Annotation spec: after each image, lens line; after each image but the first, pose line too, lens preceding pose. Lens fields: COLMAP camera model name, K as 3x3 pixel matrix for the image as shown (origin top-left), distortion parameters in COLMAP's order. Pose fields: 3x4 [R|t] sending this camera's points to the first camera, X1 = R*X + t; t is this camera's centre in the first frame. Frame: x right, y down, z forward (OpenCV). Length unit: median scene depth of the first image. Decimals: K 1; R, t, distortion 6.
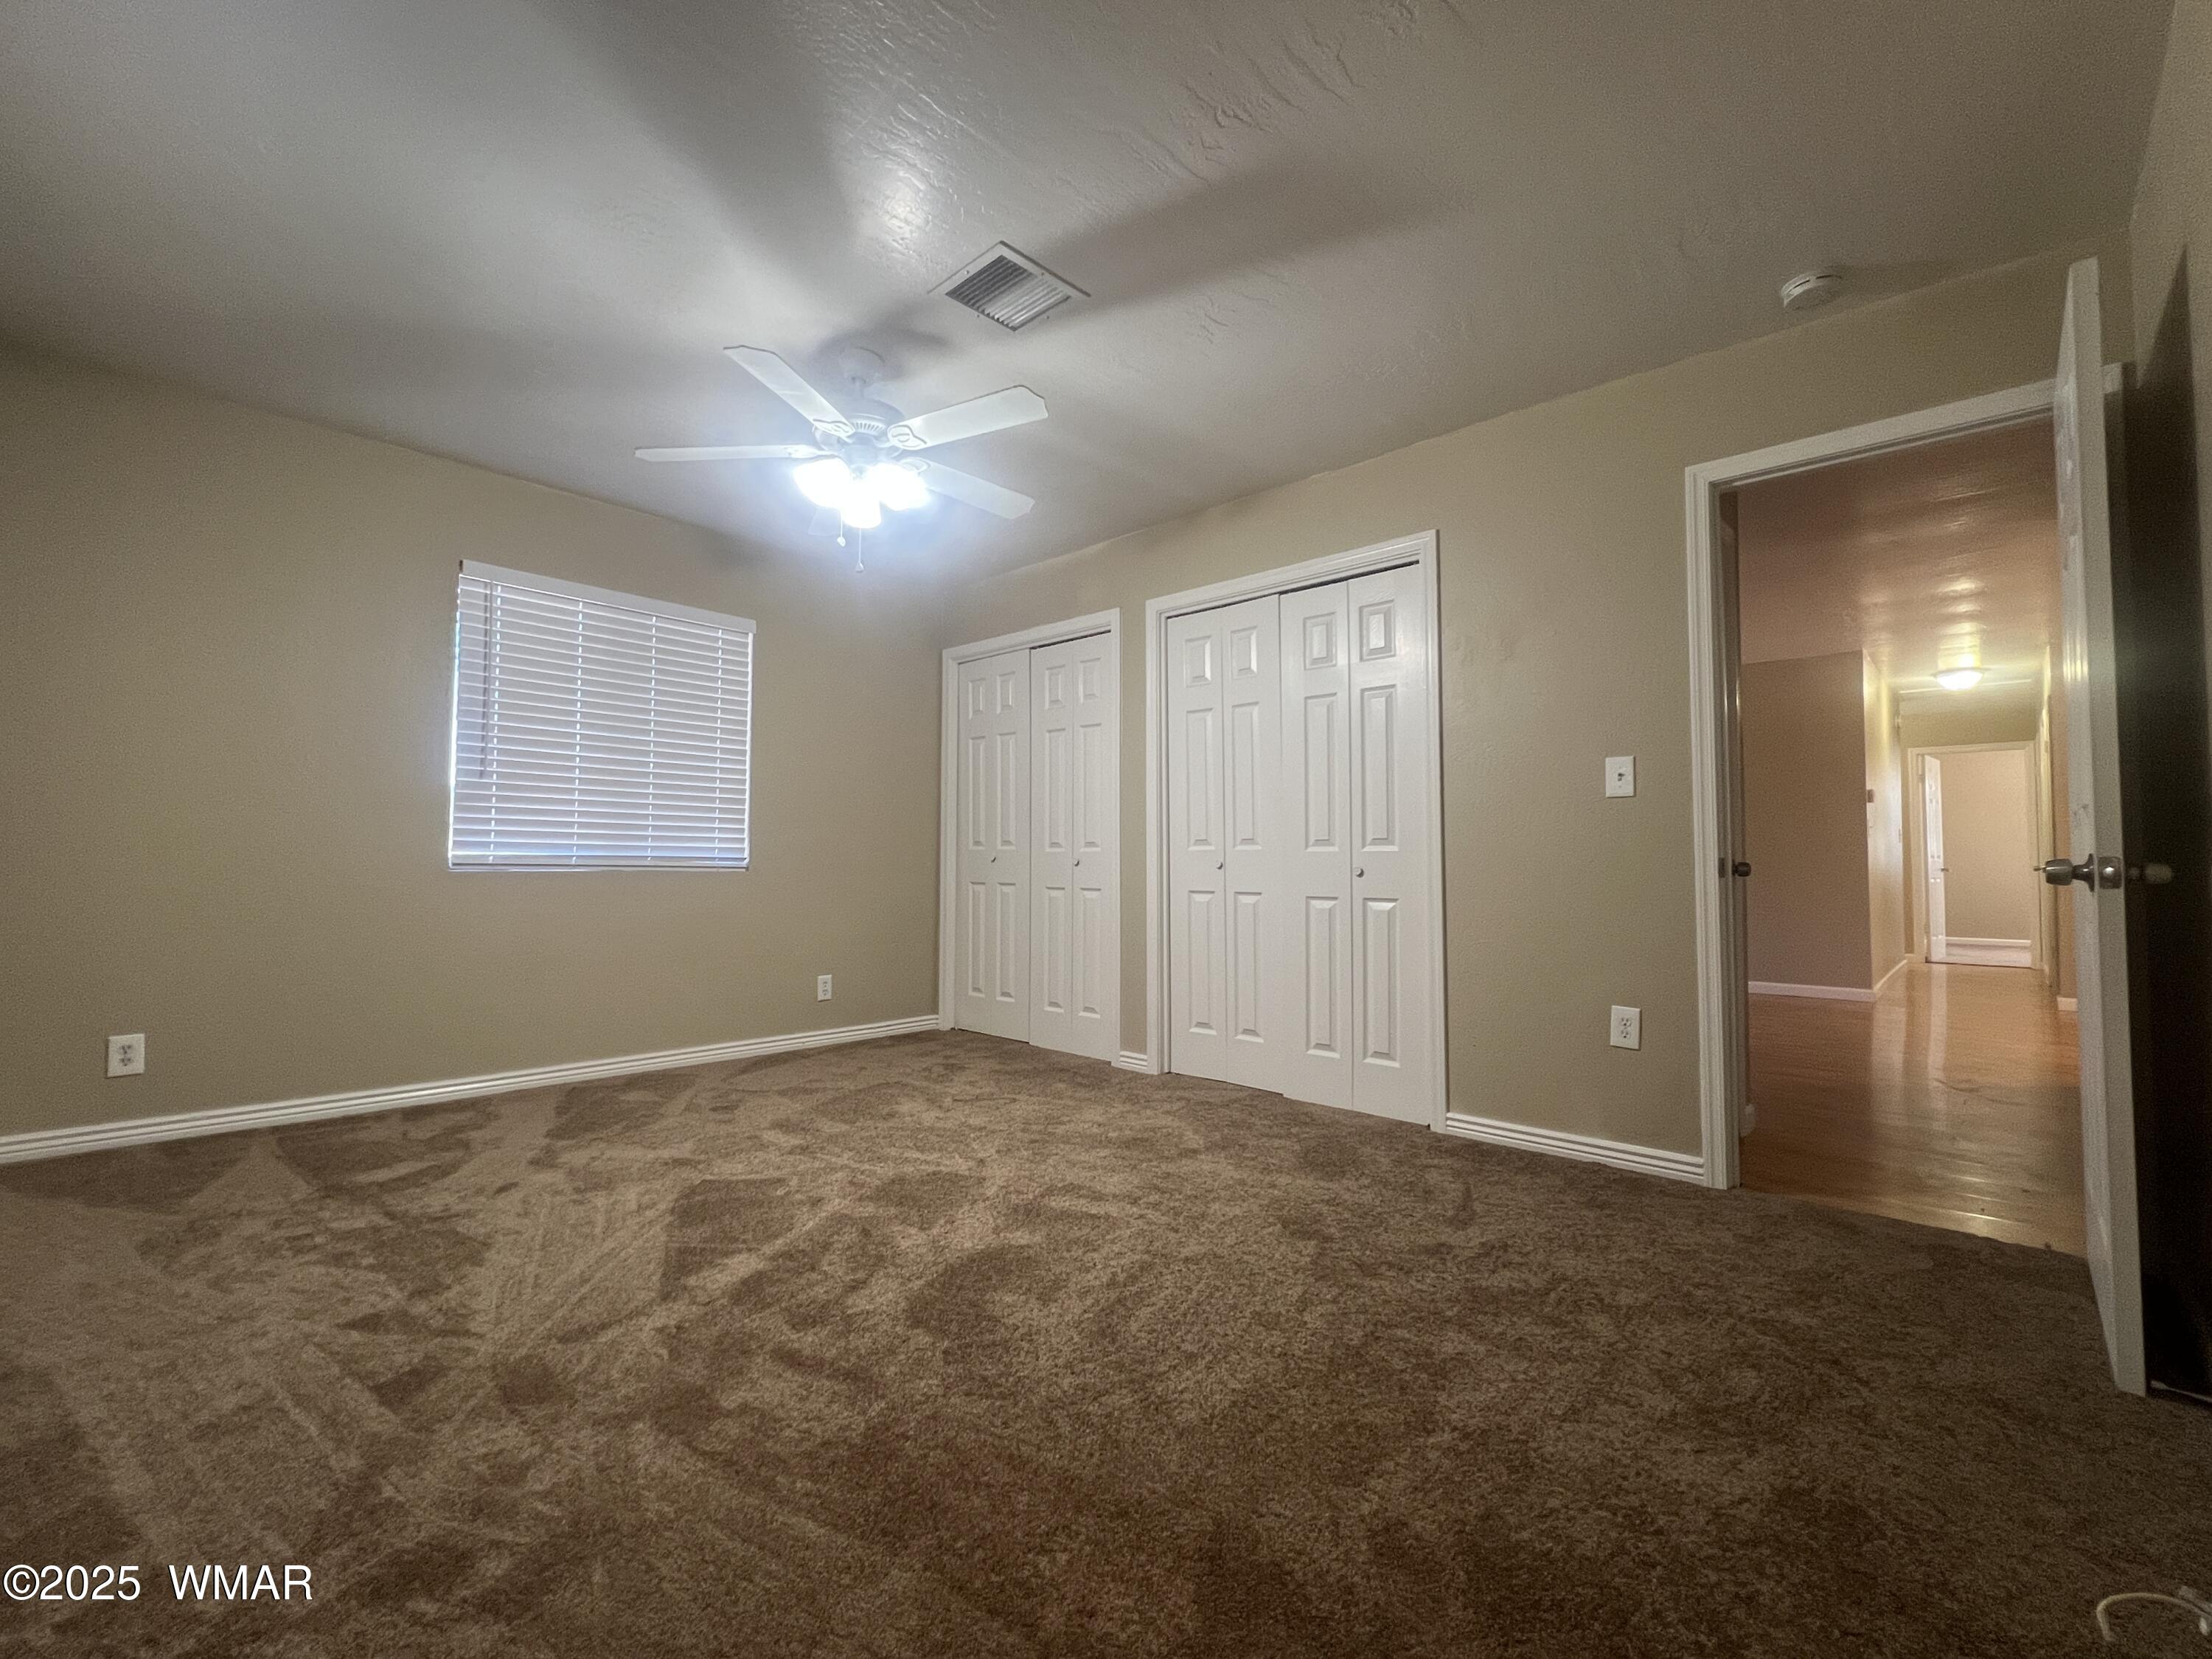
lens RADIAL K [[962.0, 0, 1106.0], [0, 962.0, 829.5], [0, 0, 1]] dist [0.001552, 0.000791]
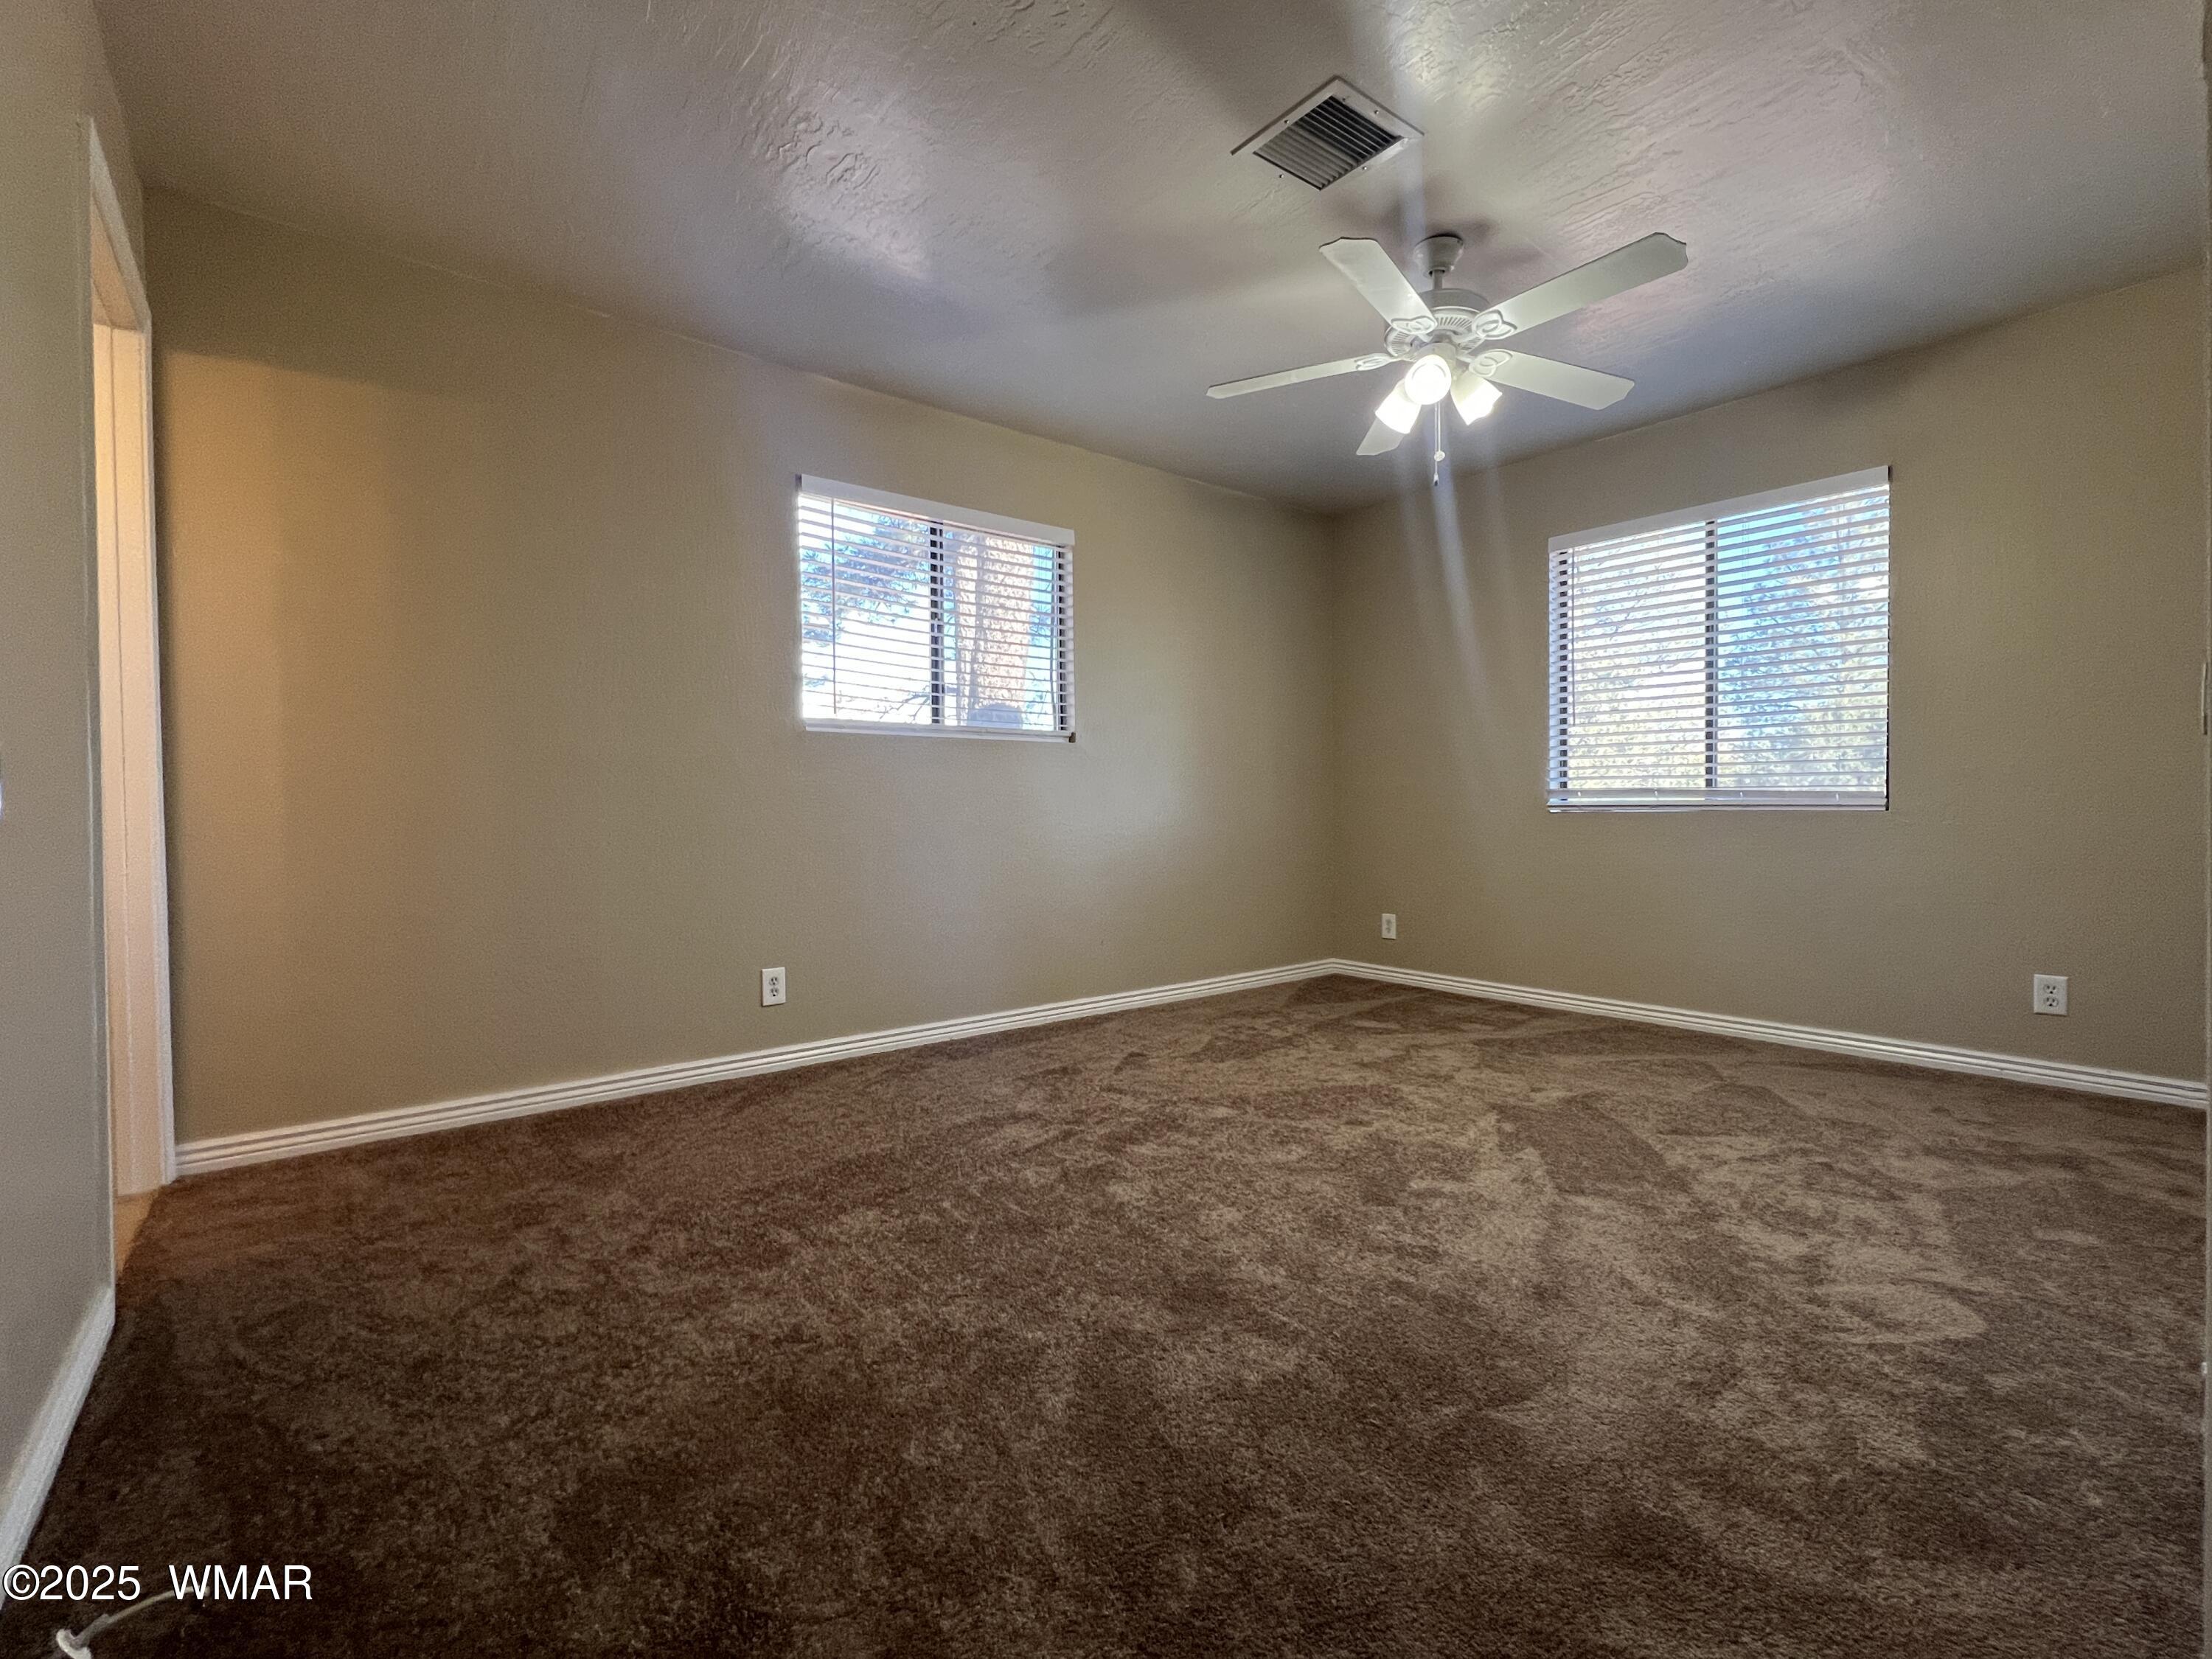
lens RADIAL K [[962.0, 0, 1106.0], [0, 962.0, 829.5], [0, 0, 1]] dist [0.001552, 0.000791]
pose [[-0.140017, 0.021661, -0.989912, 0.755386], [0.054341, 0.998422, 0.014161, 0.016997], [0.988657, -0.051810, -0.140973, 0.810886]]
